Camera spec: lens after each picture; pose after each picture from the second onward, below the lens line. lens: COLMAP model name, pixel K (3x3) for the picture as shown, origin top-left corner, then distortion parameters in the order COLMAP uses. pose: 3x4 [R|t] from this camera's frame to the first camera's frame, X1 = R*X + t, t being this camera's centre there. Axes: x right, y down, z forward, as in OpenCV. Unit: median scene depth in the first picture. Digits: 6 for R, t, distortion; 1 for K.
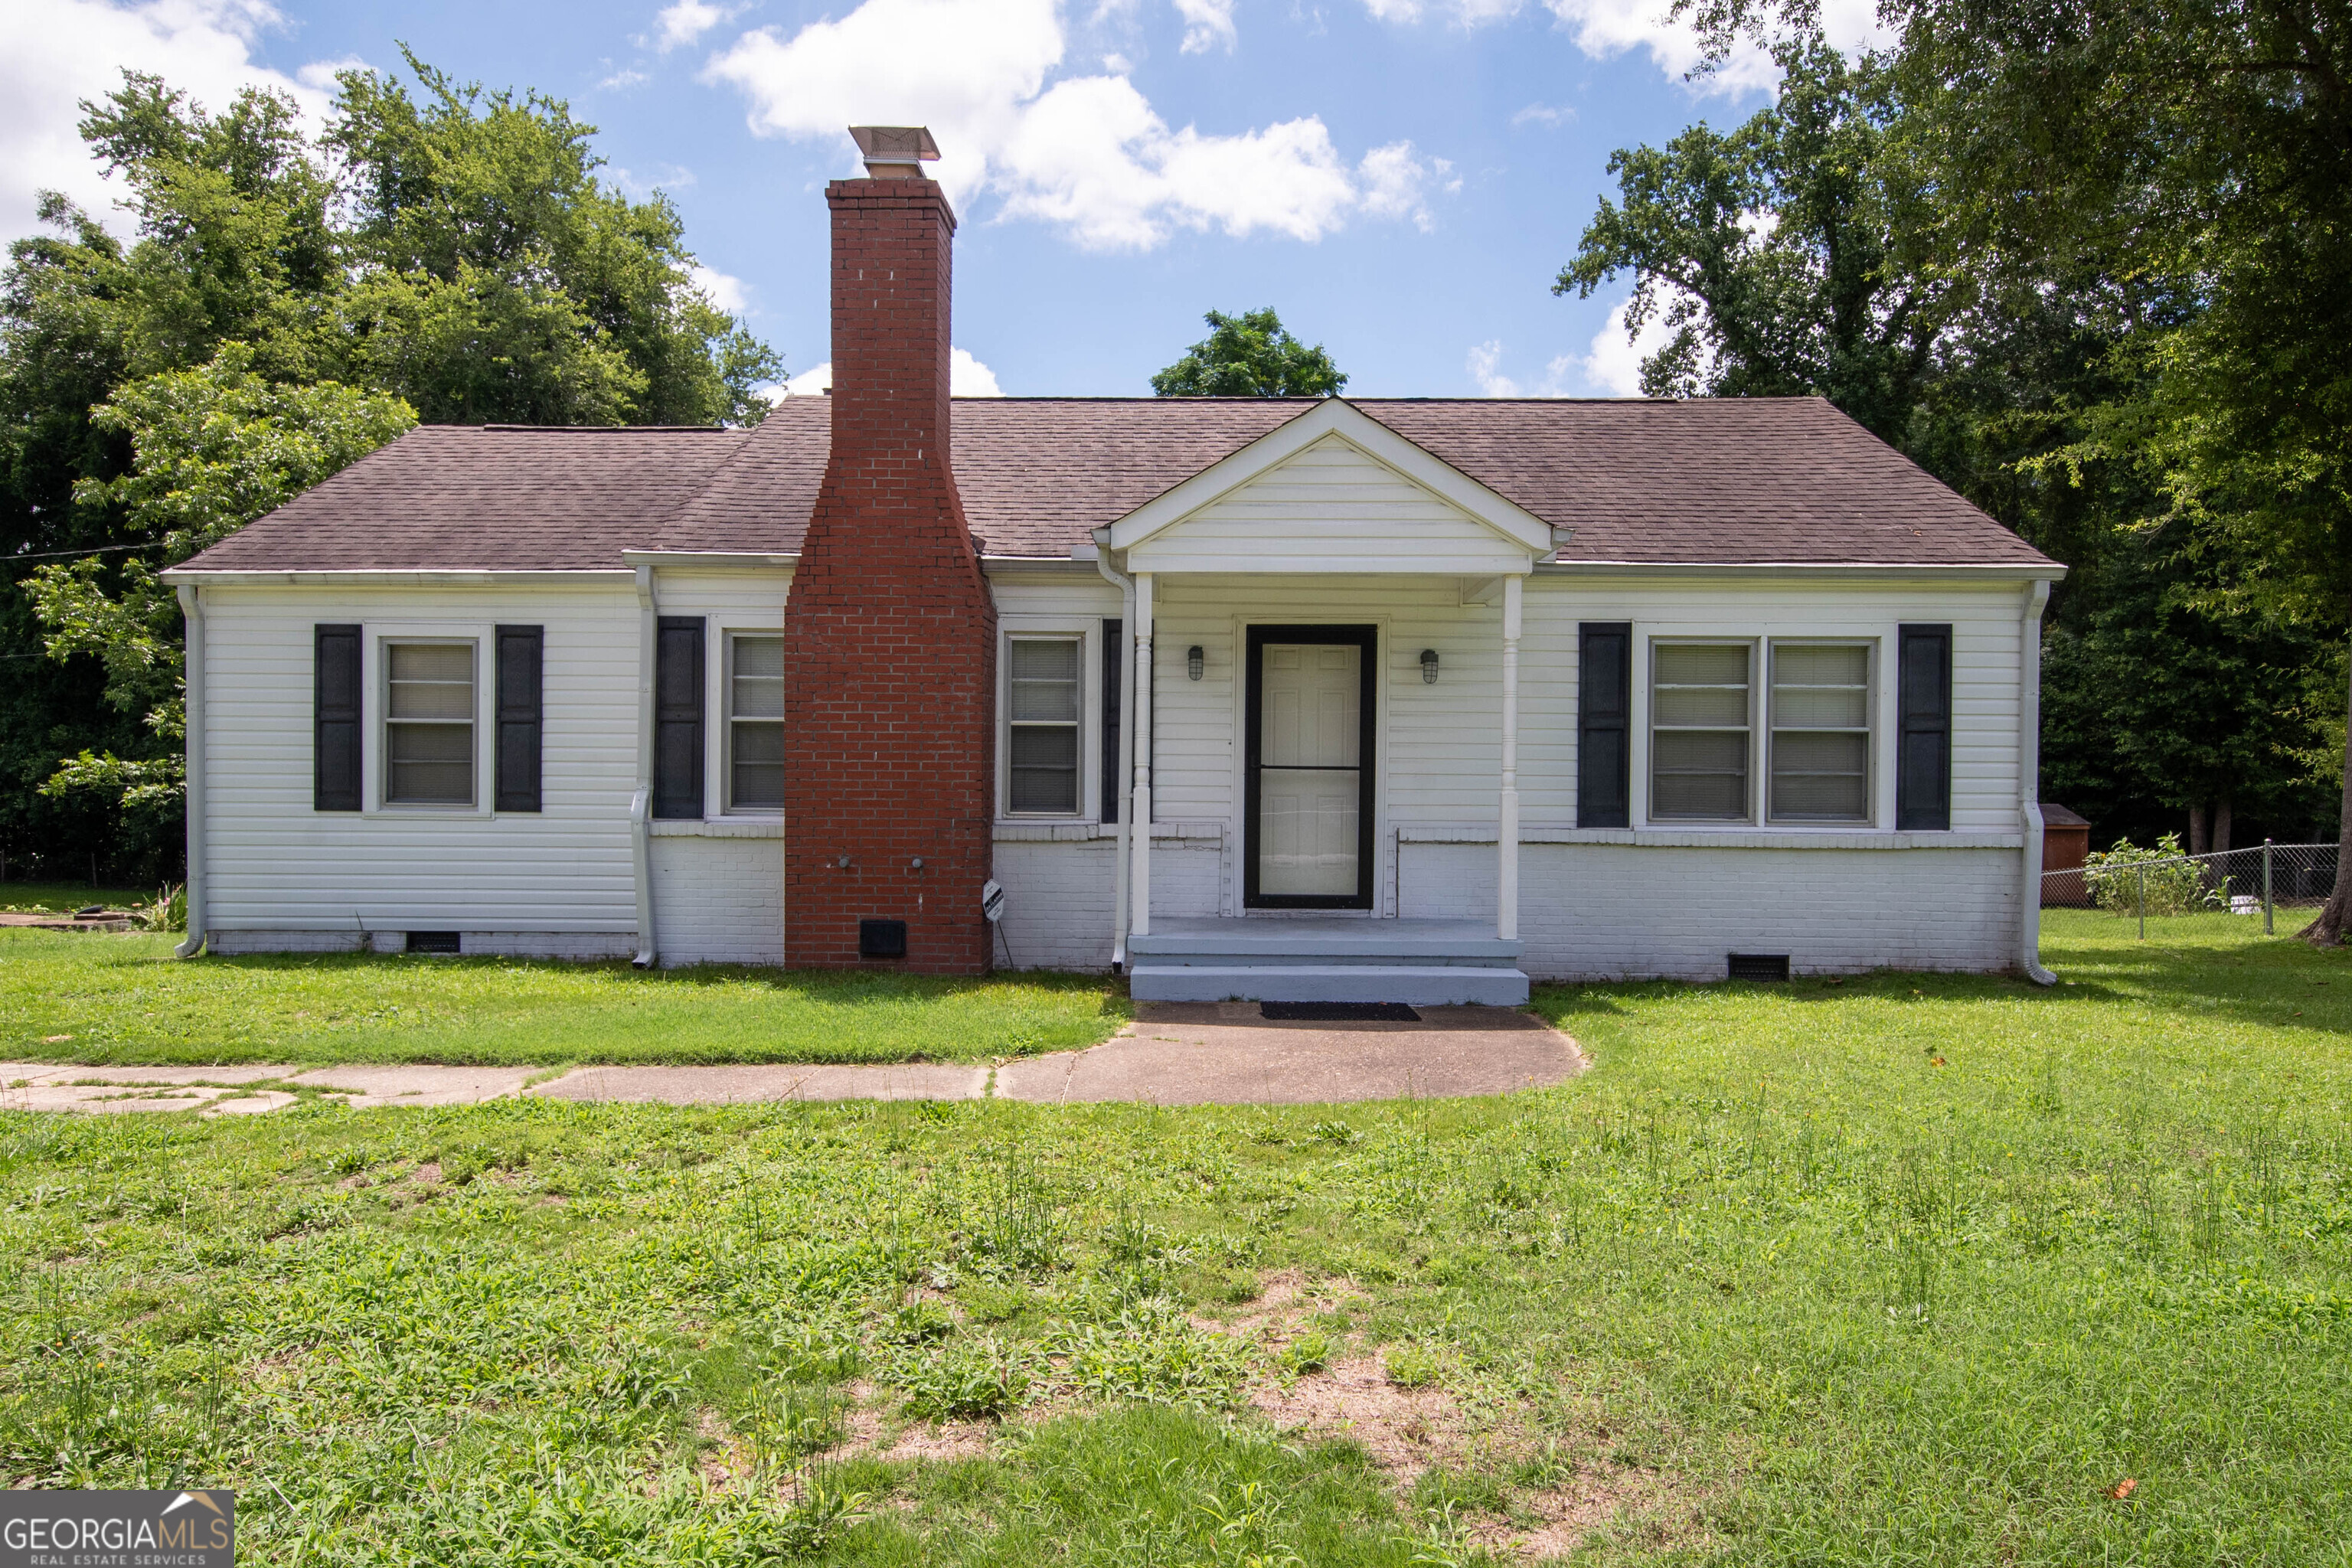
lens RADIAL K [[1412.7, 0, 1174.9], [0, 1412.7, 809.3], [0, 0, 1]] dist [0.002300, -0.000869]
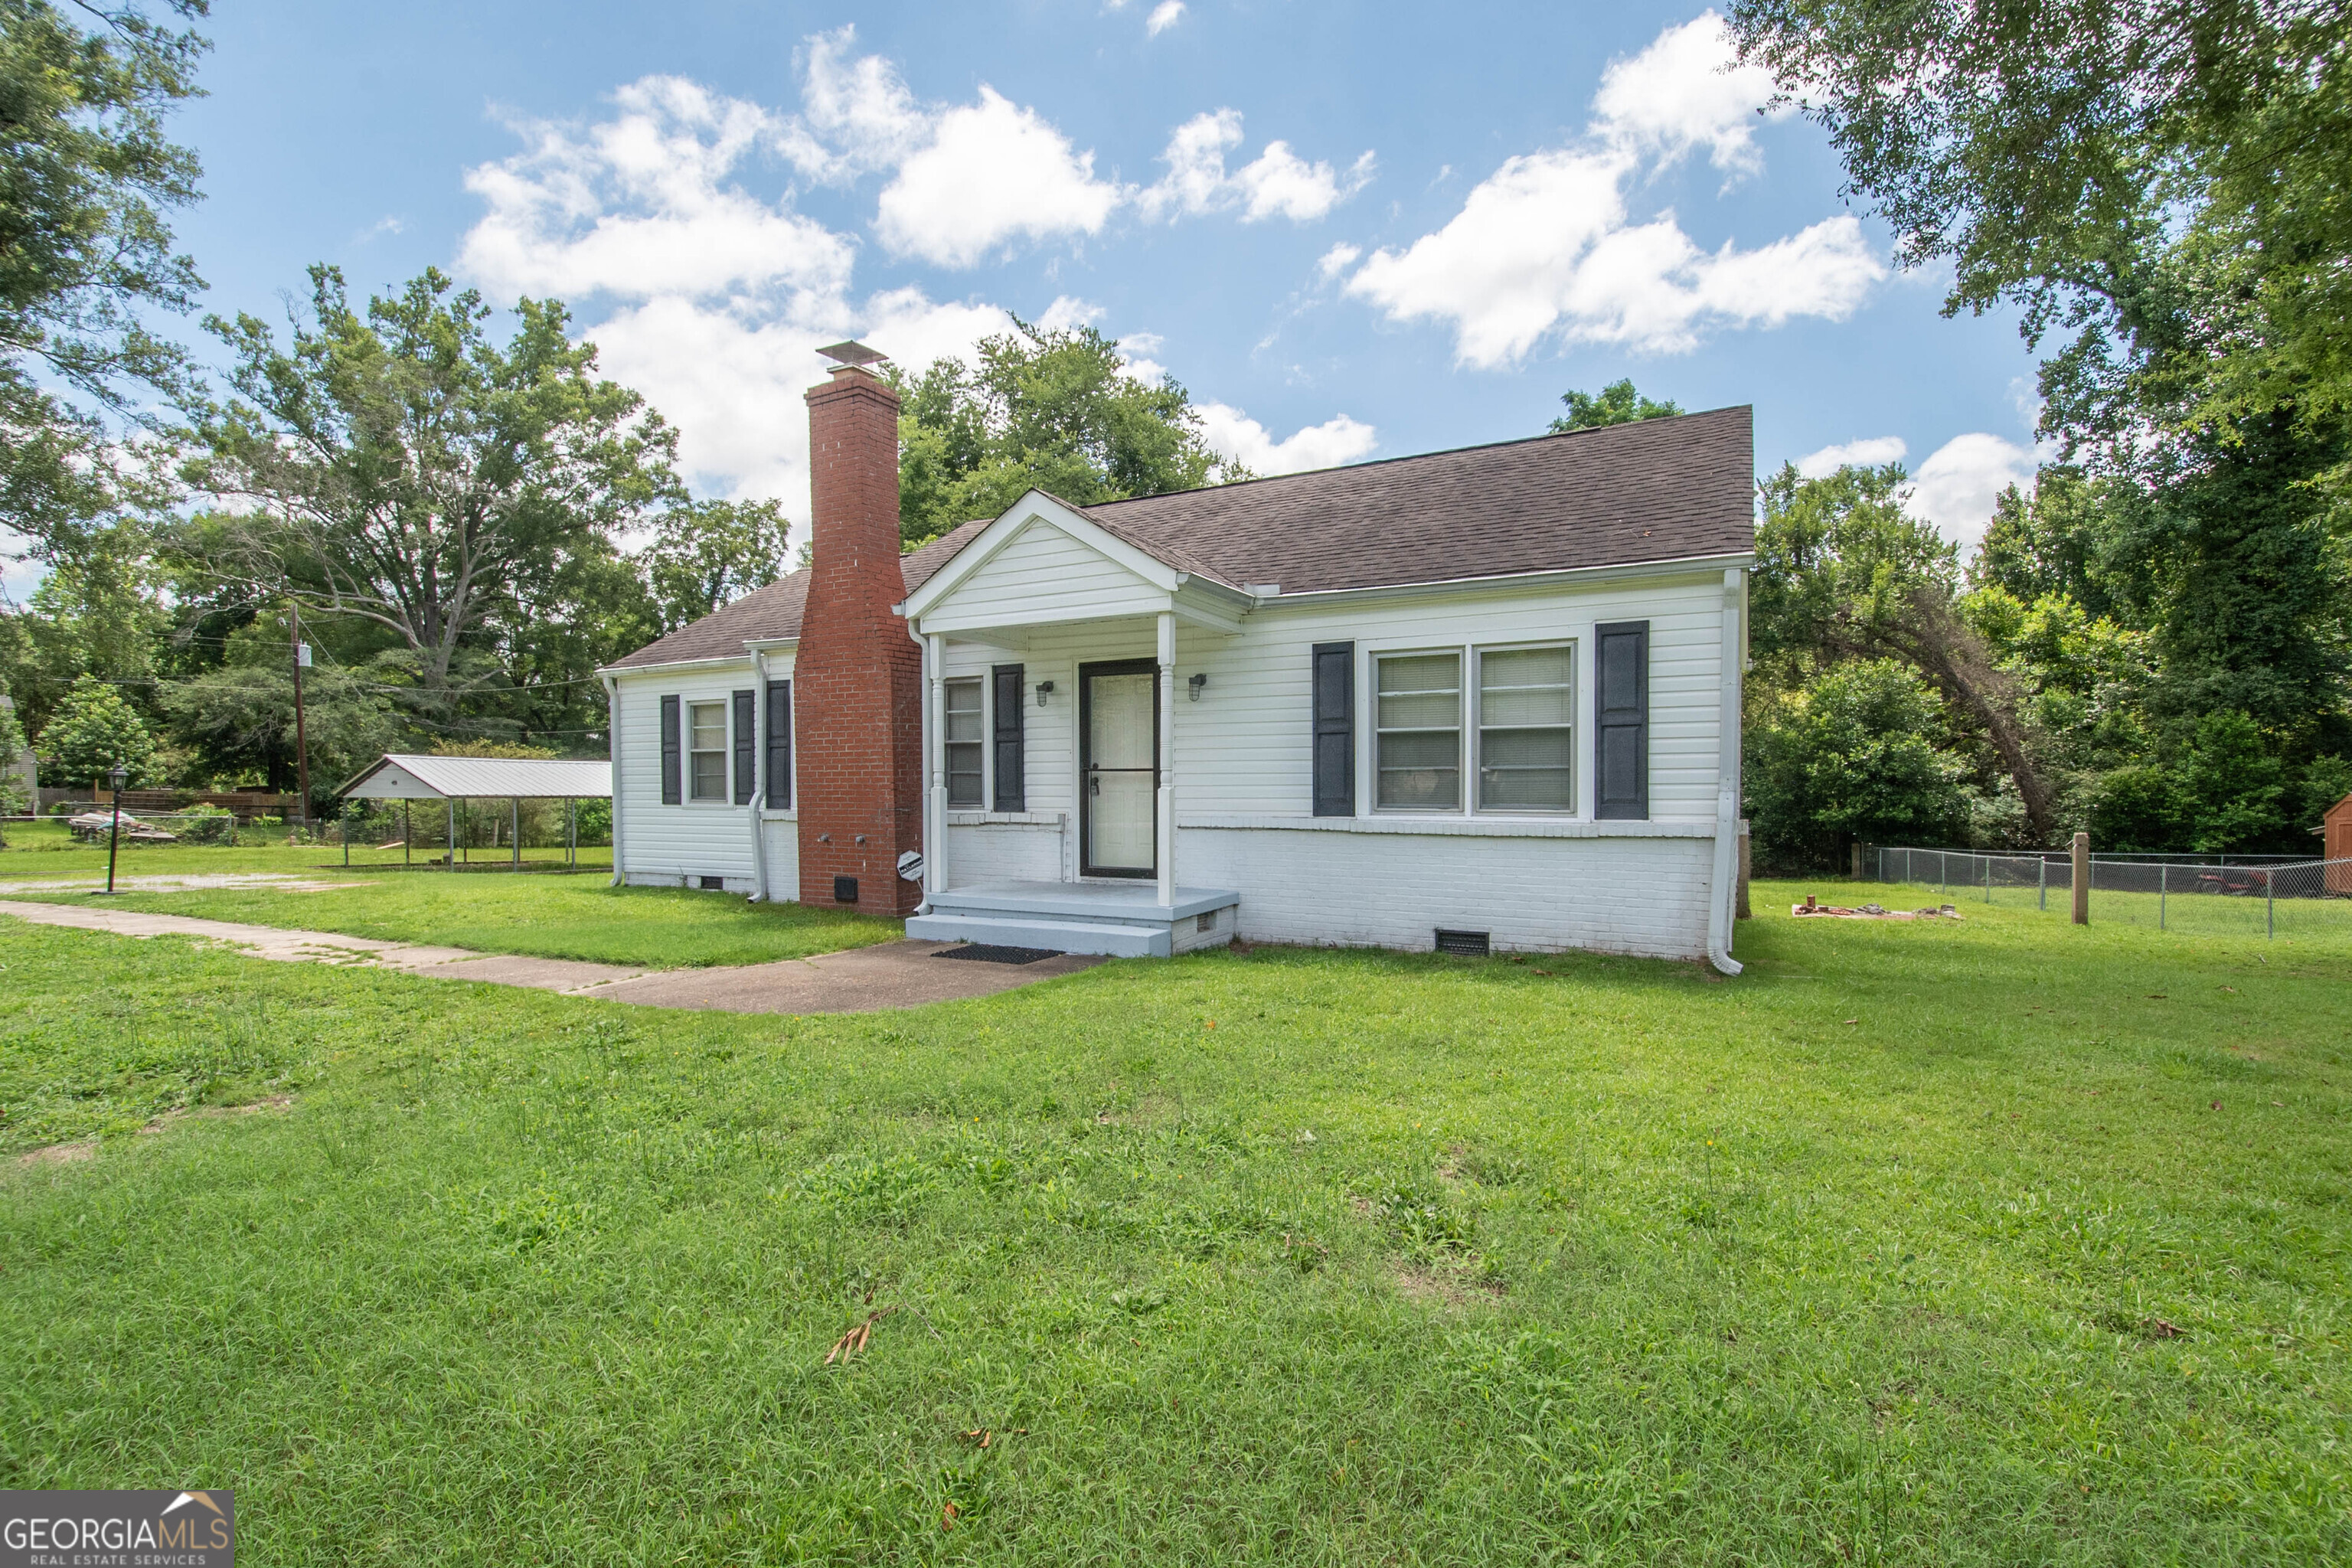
lens RADIAL K [[1043.4, 0, 1176.8], [0, 1043.4, 808.4], [0, 0, 1]] dist [0.002424, -0.011556]
pose [[0.895411, -0.000844, -0.445240, 0.567867], [0.005393, 0.999945, 0.008950, -0.002208], [0.445208, -0.010415, 0.895366, 0.160833]]
